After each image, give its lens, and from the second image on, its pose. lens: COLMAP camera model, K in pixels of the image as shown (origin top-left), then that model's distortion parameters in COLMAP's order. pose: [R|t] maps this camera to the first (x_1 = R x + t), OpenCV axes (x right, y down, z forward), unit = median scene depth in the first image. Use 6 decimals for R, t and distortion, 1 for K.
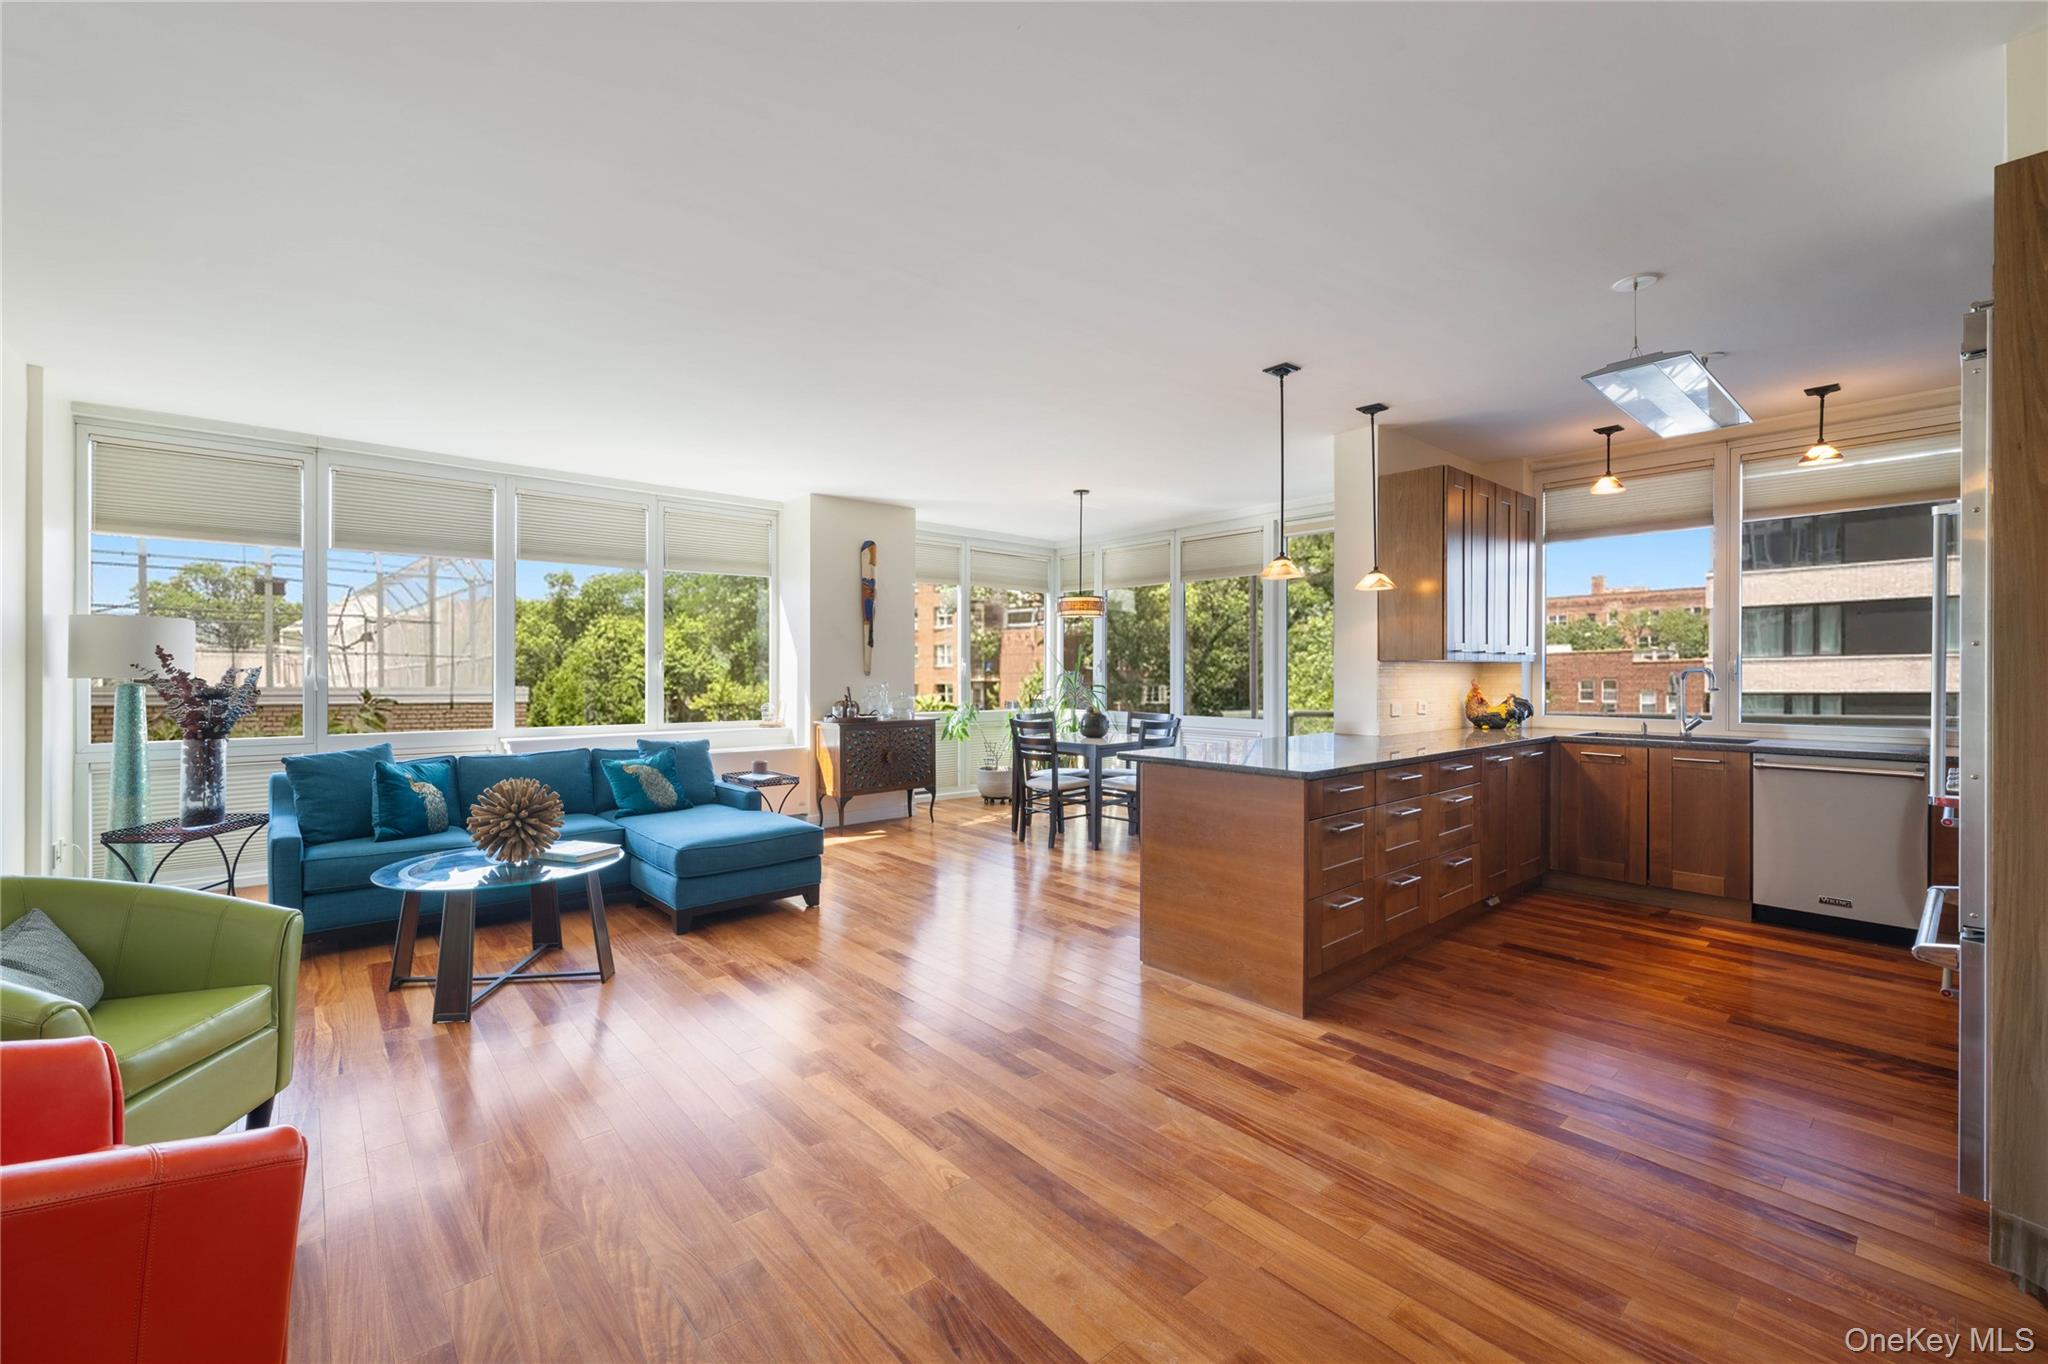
lens RADIAL K [[822.9, 0, 1018.9], [0, 822.9, 676.4], [0, 0, 1]] dist [-0.002580, -0.000279]
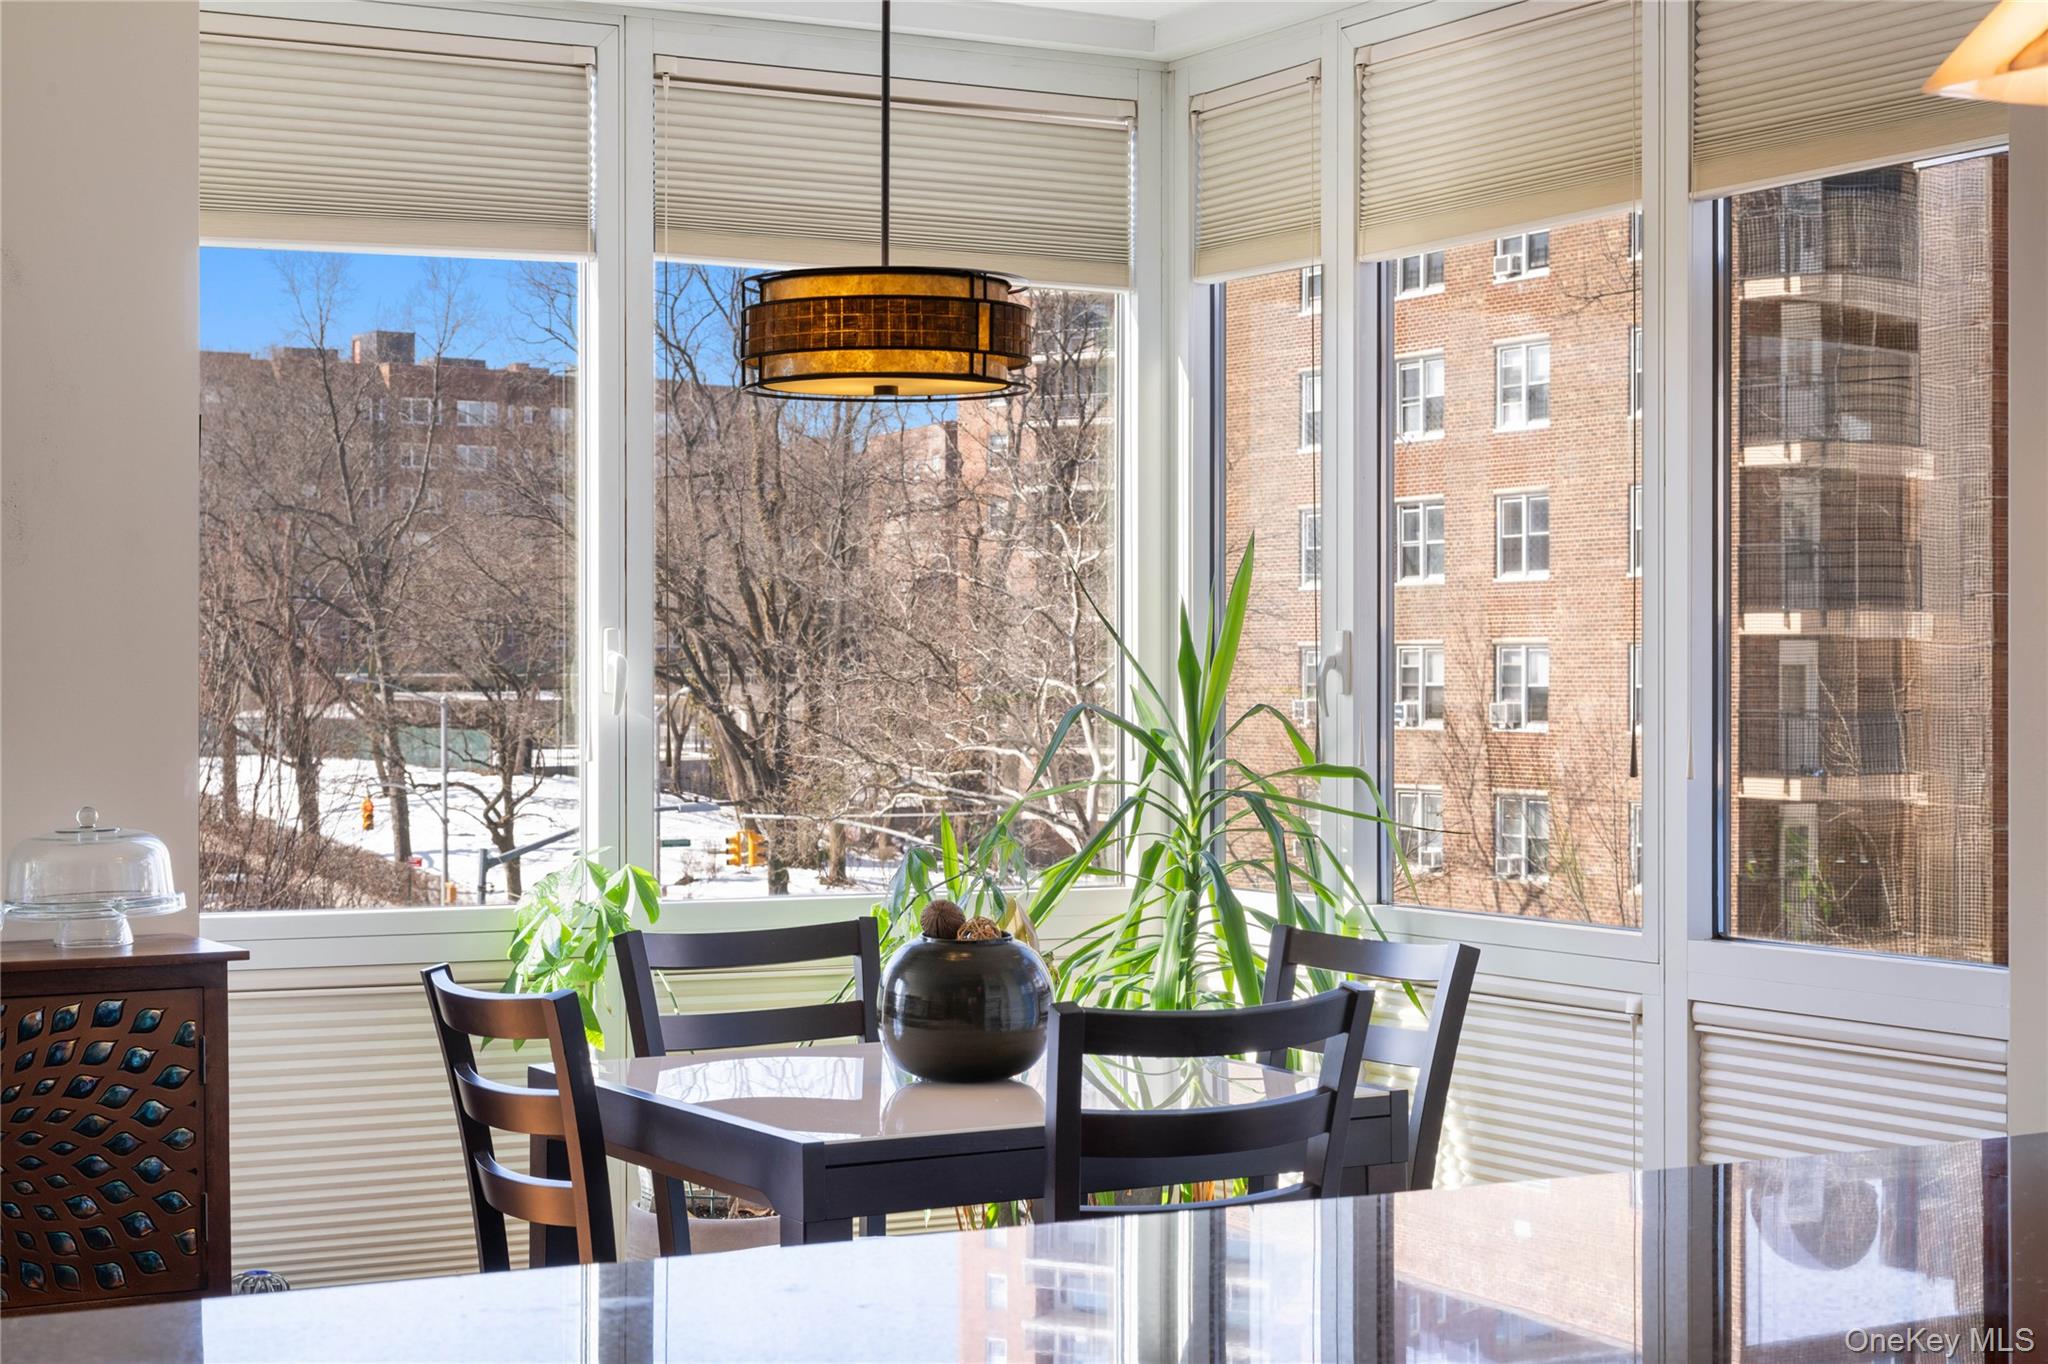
lens RADIAL K [[3429.9, 0, 1023.6], [0, 3429.9, 682.1], [0, 0, 1]] dist [-0.024953, 0.000000]
pose [[0.973163, -0.001071, -0.230113, 0.388031], [-0.000124, 0.999987, -0.005178, -0.009266], [0.230115, 0.005068, 0.973150, 0.419123]]
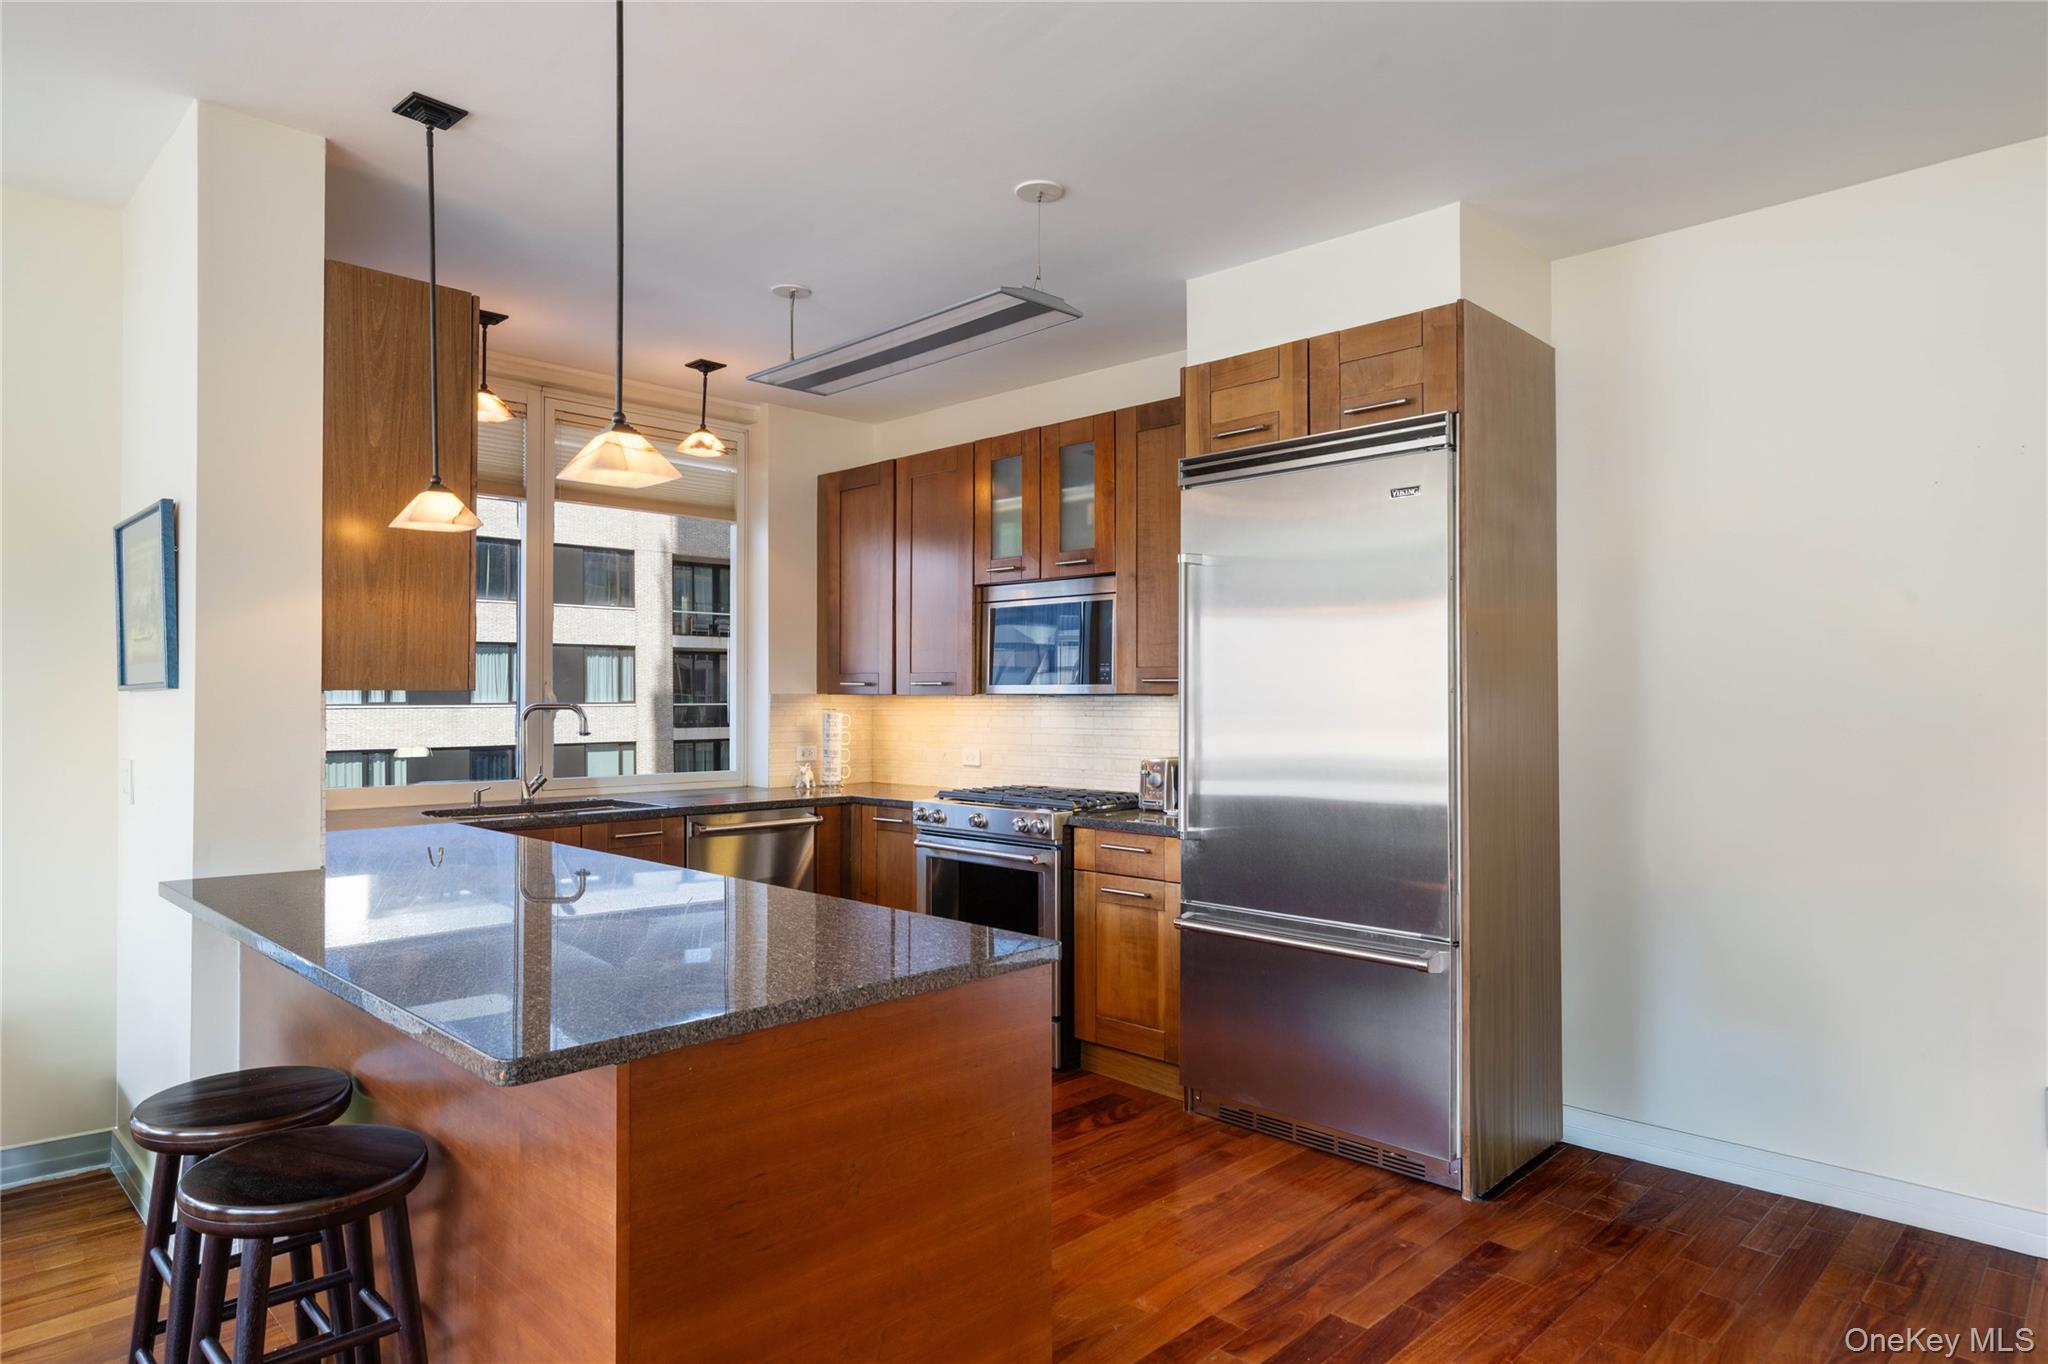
lens RADIAL K [[1184.4, 0, 1015.2], [0, 1184.4, 688.2], [0, 0, 1]] dist [-0.001000, 0.000041]
pose [[-0.065880, 0.007840, 0.997797, -0.205473], [0.004999, 0.999959, -0.007527, -0.014411], [-0.997815, 0.004493, -0.065917, 0.709897]]
